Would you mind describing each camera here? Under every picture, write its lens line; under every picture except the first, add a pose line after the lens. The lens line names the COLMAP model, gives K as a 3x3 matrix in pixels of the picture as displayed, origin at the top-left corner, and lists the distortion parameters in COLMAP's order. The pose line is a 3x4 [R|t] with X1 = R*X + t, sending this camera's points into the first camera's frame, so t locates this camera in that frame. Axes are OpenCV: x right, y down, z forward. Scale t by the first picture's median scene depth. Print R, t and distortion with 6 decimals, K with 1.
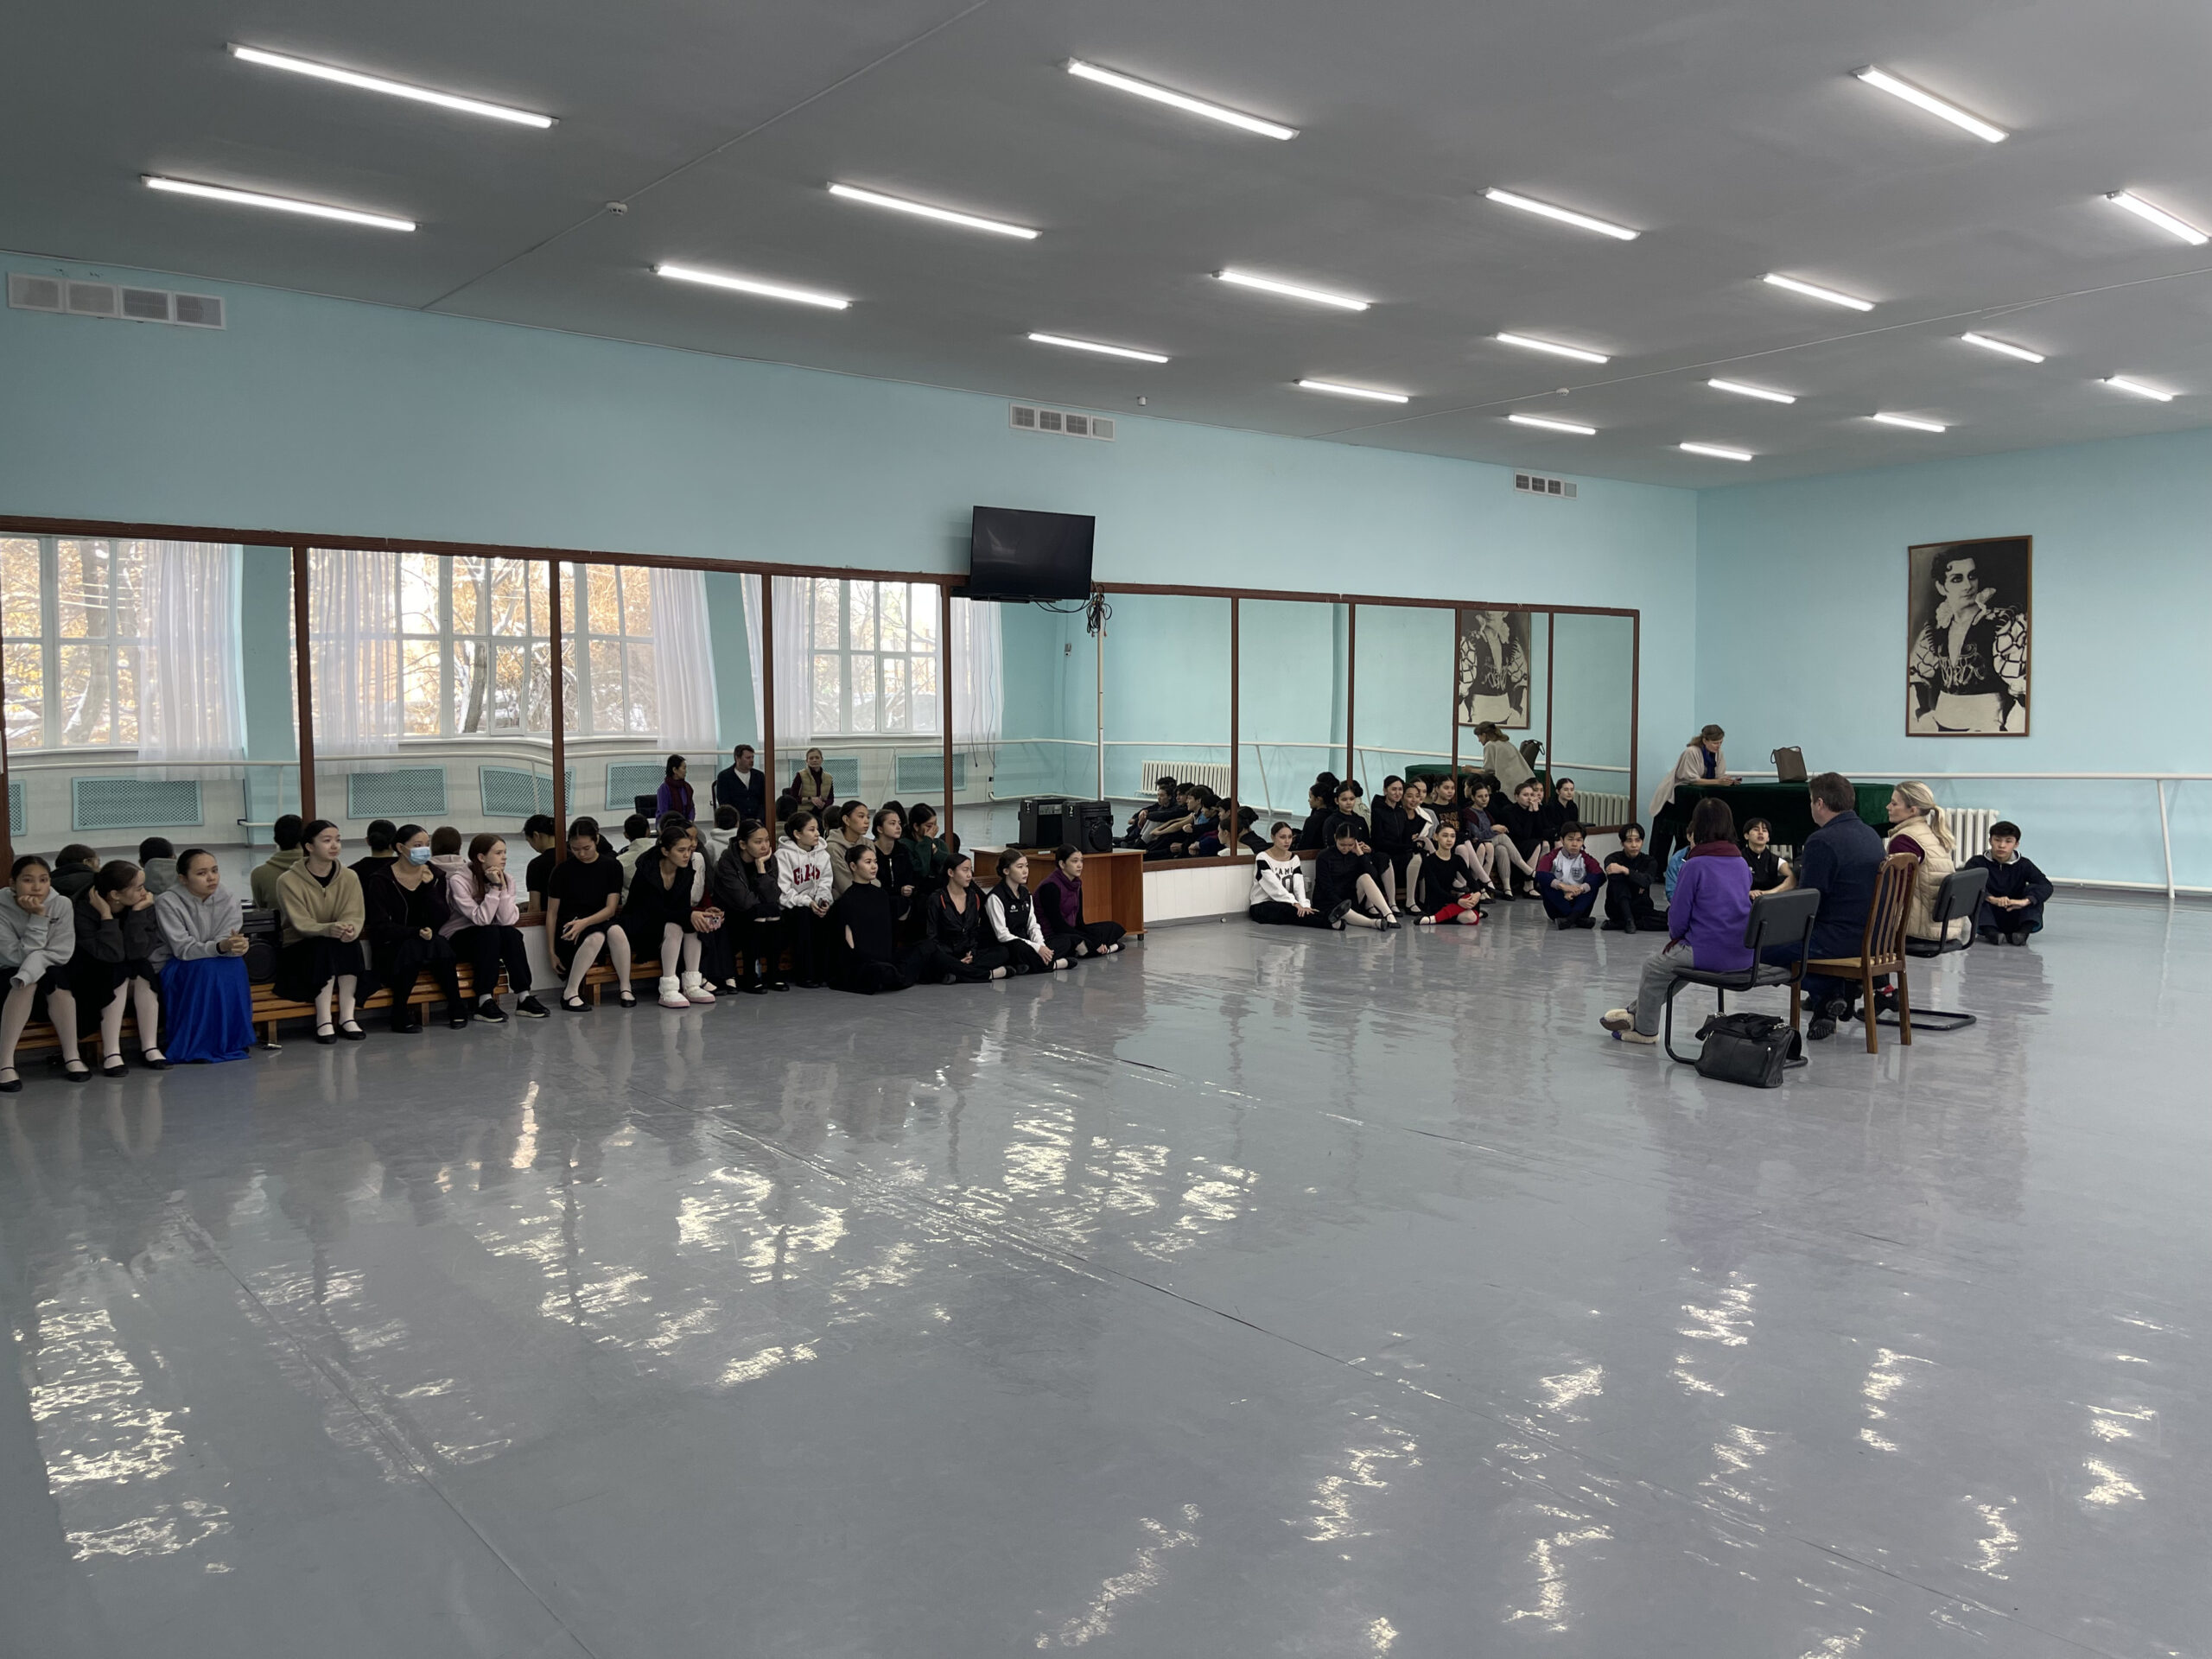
lens RADIAL K [[1591.9, 0, 1100.1], [0, 1591.9, 819.9], [0, 0, 1]] dist [-0.002520, -0.000606]
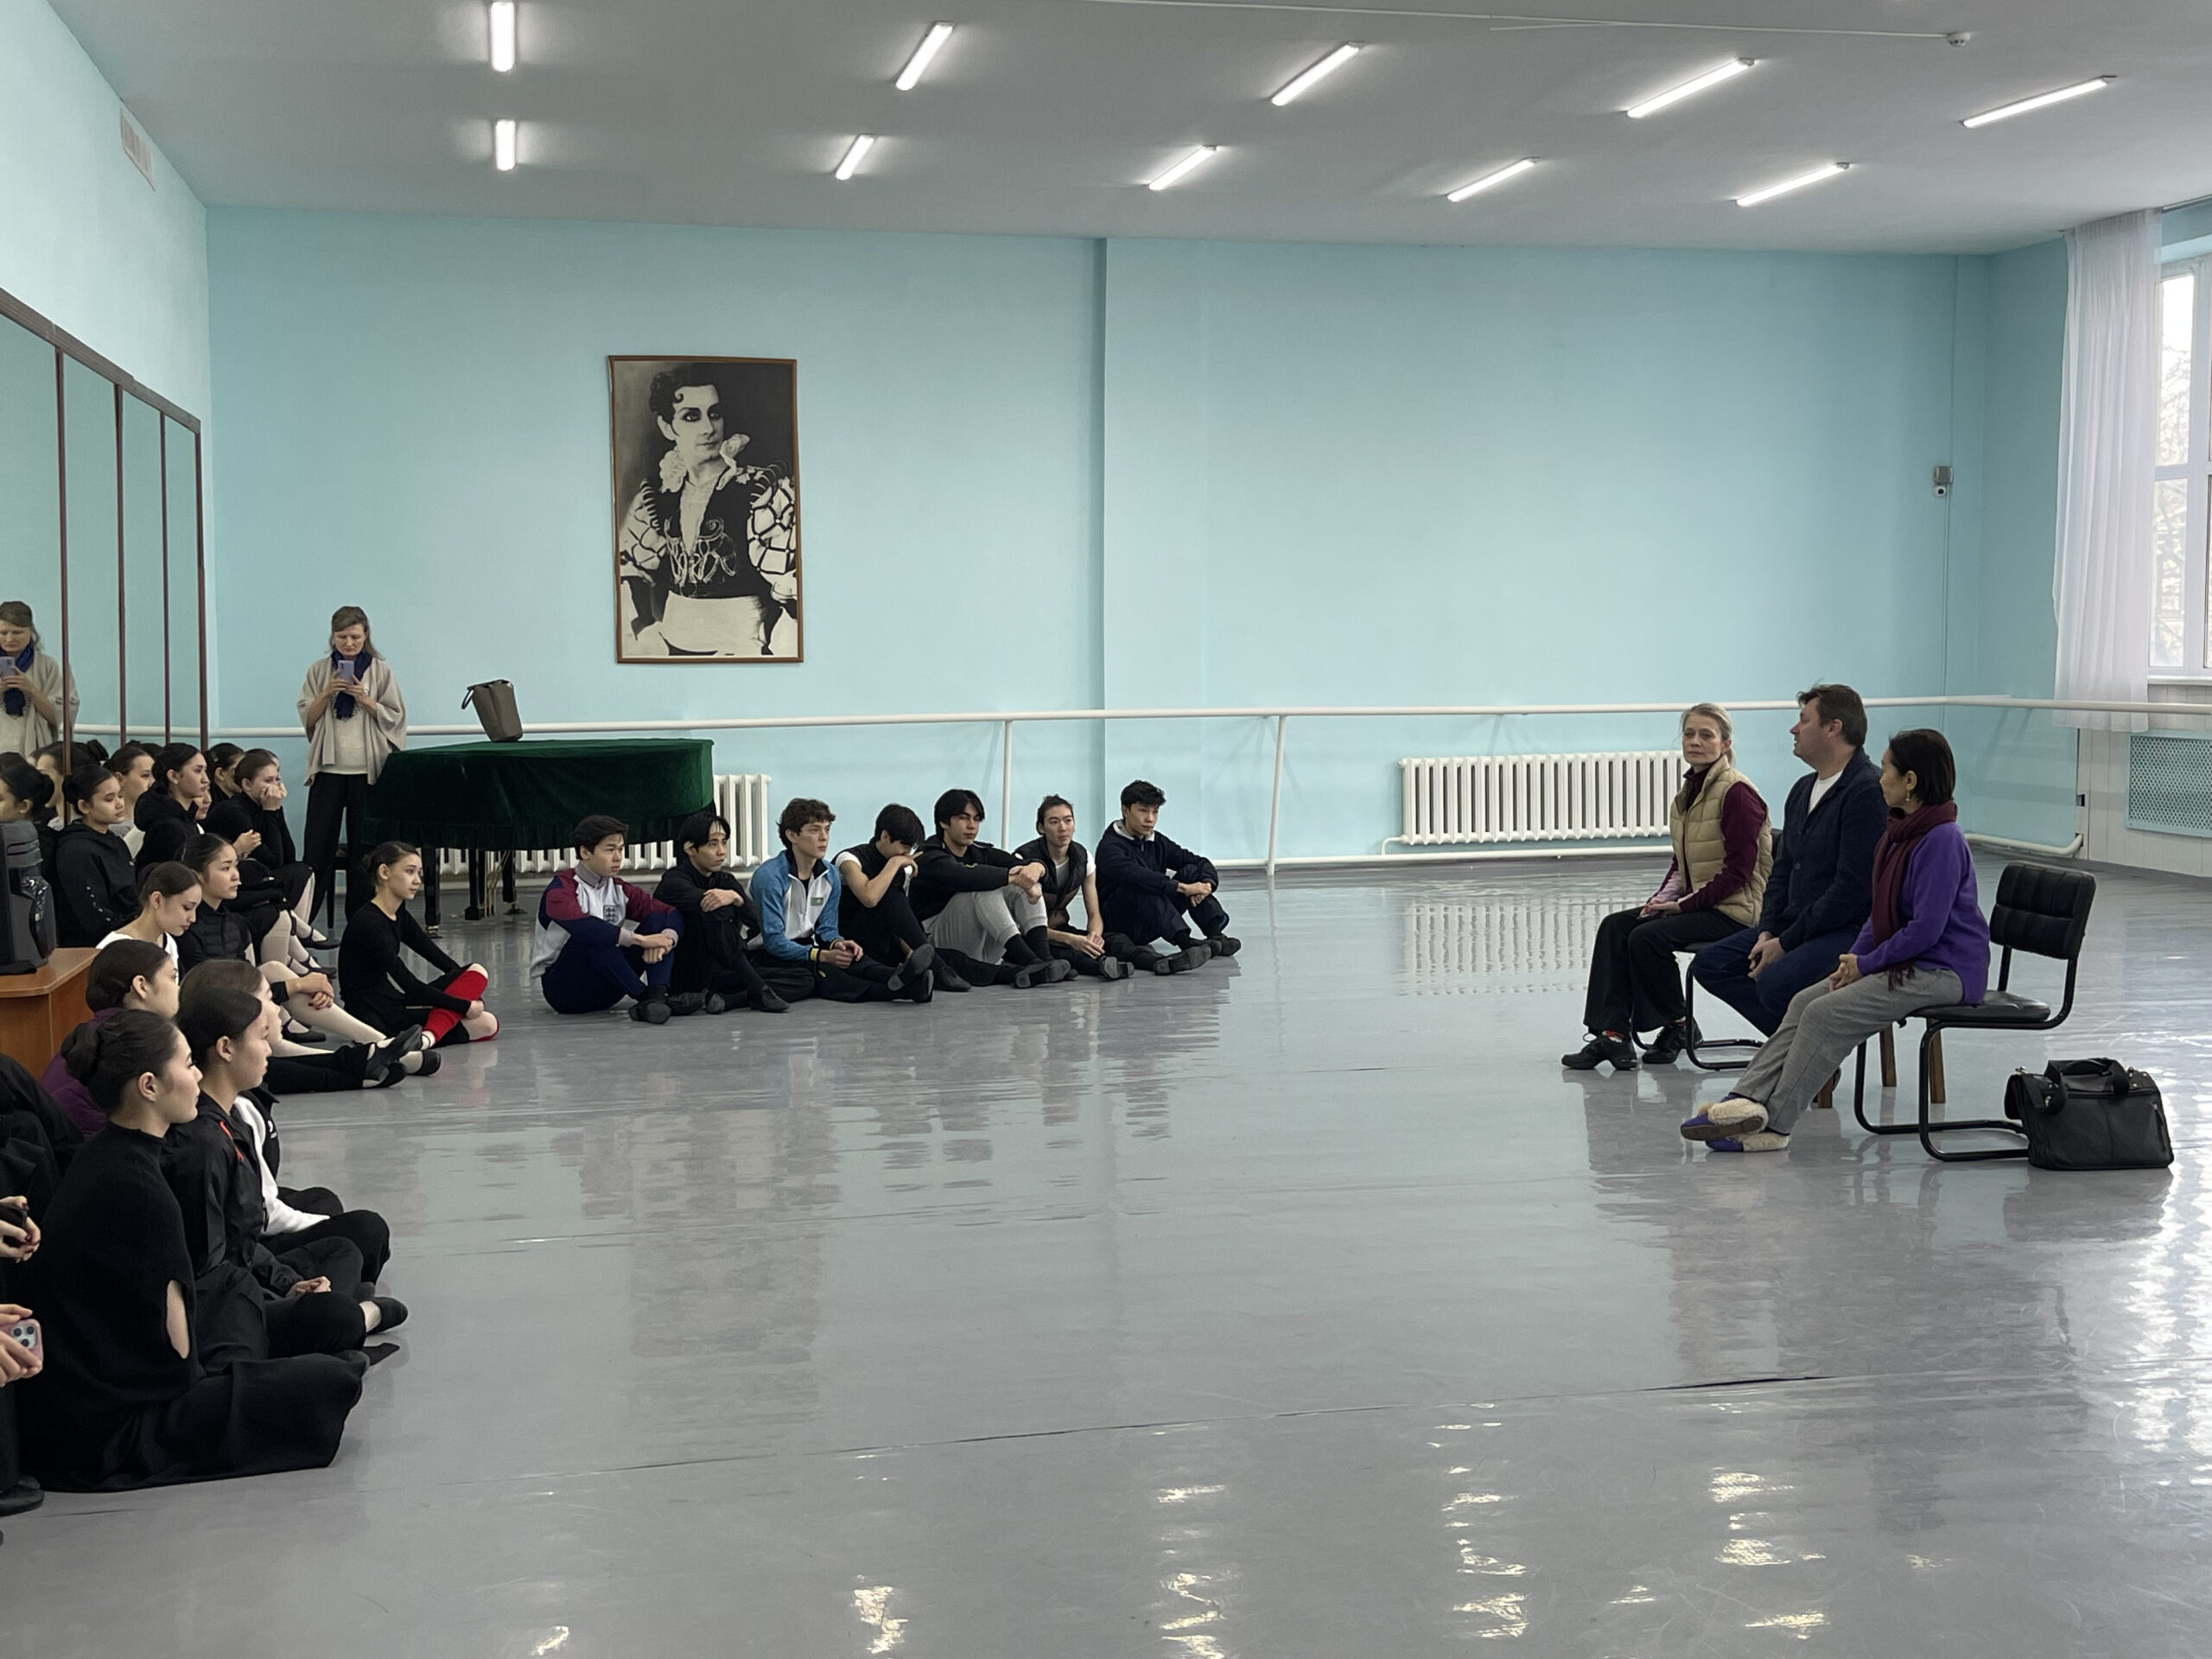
lens RADIAL K [[2555.9, 0, 1108.0], [0, 2555.9, 829.1], [0, 0, 1]] dist [-0.009496, 0.000000]
pose [[0.426838, -0.055604, 0.902617, -0.323808], [0.053348, 0.997918, 0.036247, -0.014560], [-0.902753, 0.032681, 0.428916, 0.416842]]
